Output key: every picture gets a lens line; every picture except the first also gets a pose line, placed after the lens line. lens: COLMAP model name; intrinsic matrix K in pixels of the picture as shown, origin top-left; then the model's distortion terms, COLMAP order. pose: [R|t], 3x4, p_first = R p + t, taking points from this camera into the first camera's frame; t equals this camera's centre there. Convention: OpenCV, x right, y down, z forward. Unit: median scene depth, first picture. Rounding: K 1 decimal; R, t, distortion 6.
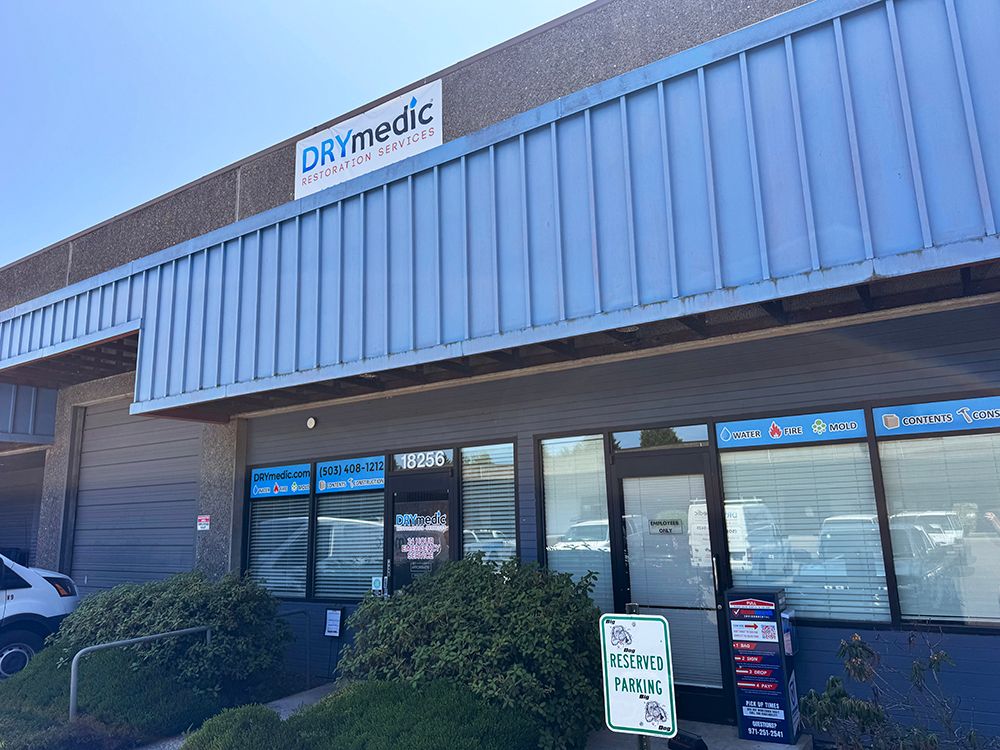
lens RADIAL K [[717.6, 0, 500.0], [0, 717.6, 375.0], [0, 0, 1]] dist [0.069025, -0.067035]
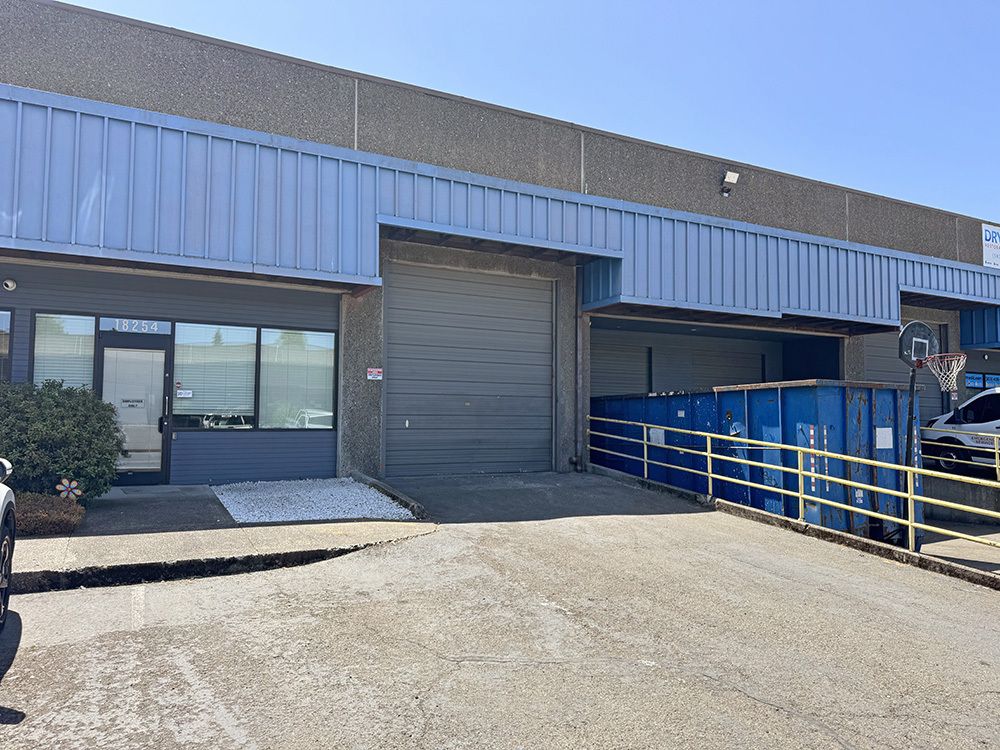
lens RADIAL K [[695.8, 0, 500.0], [0, 695.8, 375.0], [0, 0, 1]] dist [0.030395, -0.001879]
pose [[0.474526, 0.088434, 0.875788, -3.018916], [-0.195991, 0.980579, 0.007178, 0.417829], [-0.858145, -0.175053, 0.482643, 1.259752]]
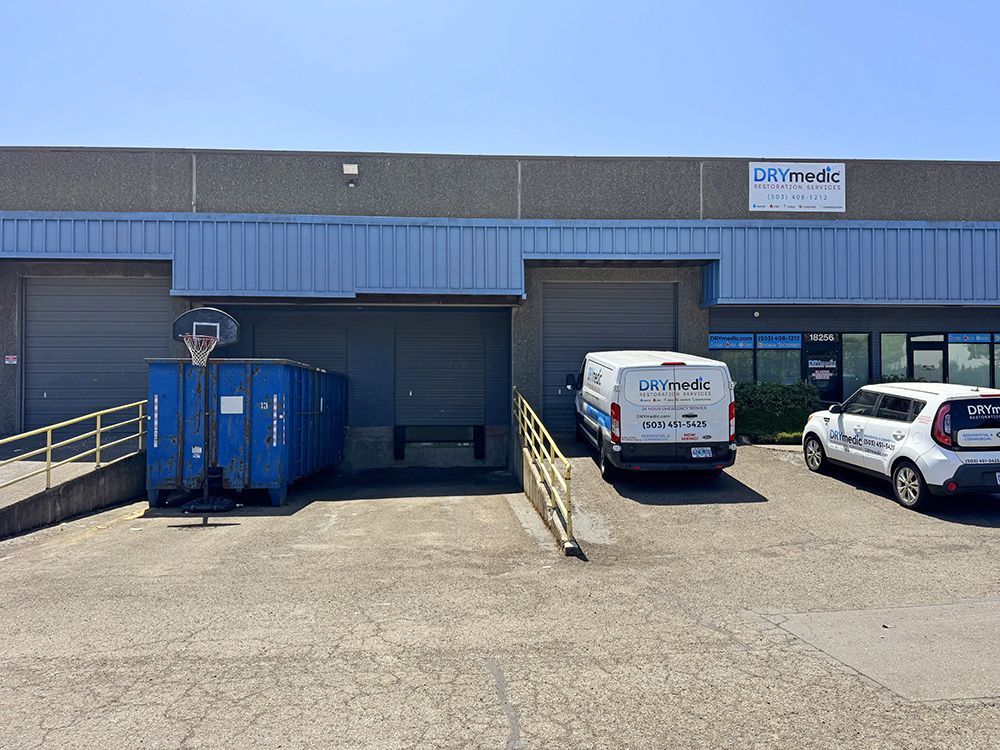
lens RADIAL K [[717.6, 0, 500.0], [0, 717.6, 375.0], [0, 0, 1]] dist [0.069025, -0.067035]
pose [[0.796994, 0.036061, 0.602910, -2.107646], [-0.140577, 0.981877, 0.127103, 0.078534], [-0.587400, -0.186056, 0.787620, -0.219445]]
